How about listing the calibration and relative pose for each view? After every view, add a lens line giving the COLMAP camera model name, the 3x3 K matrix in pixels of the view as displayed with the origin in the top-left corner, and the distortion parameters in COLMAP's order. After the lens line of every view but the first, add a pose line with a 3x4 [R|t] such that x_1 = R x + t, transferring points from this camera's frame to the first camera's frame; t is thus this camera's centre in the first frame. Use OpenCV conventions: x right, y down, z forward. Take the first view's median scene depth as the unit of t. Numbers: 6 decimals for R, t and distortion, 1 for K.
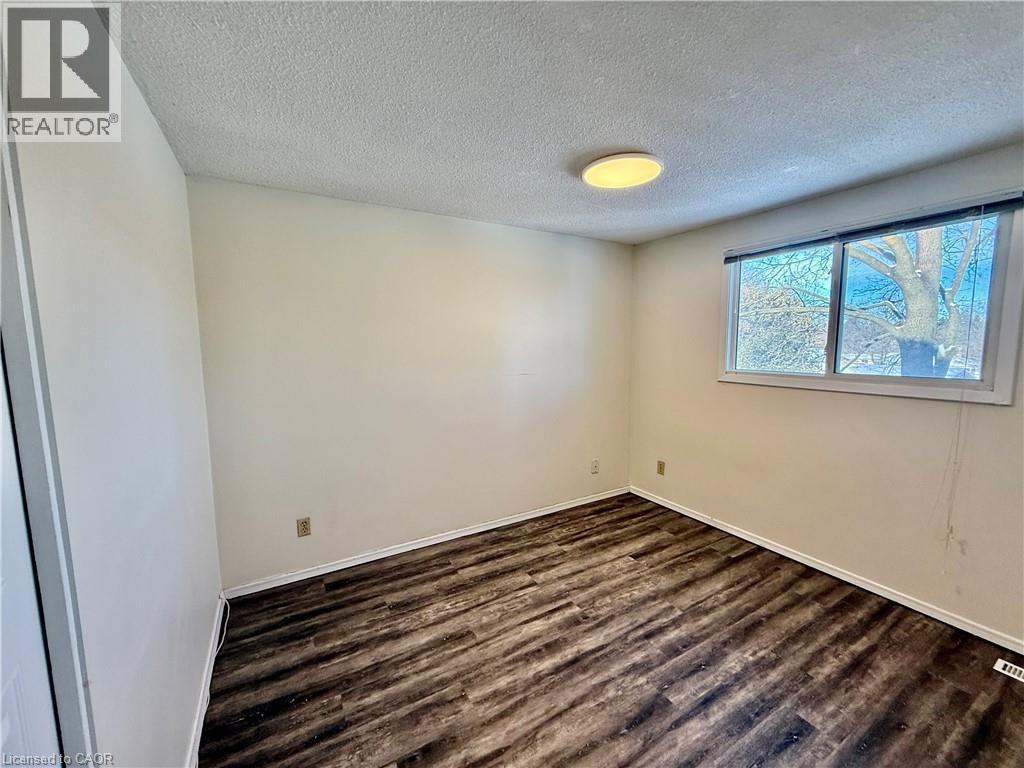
lens RADIAL K [[407.9, 0, 511.6], [0, 407.9, 384.6], [0, 0, 1]] dist [-0.007102, 0.000083]
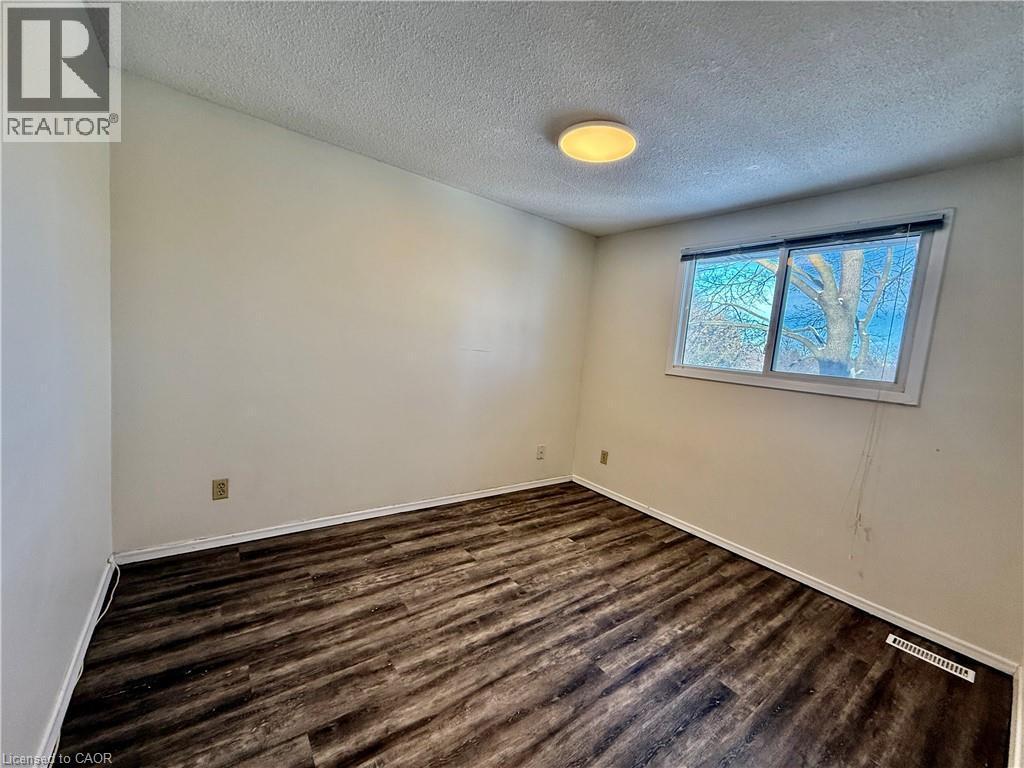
lens RADIAL K [[407.9, 0, 512.9], [0, 407.9, 385.1], [0, 0, 1]] dist [-0.007102, 0.000083]
pose [[0.987723, 0.085532, 0.130718, -0.014255], [-0.085529, 0.996320, -0.005644, 0.095560], [-0.130719, -0.005606, 0.991404, 0.039512]]
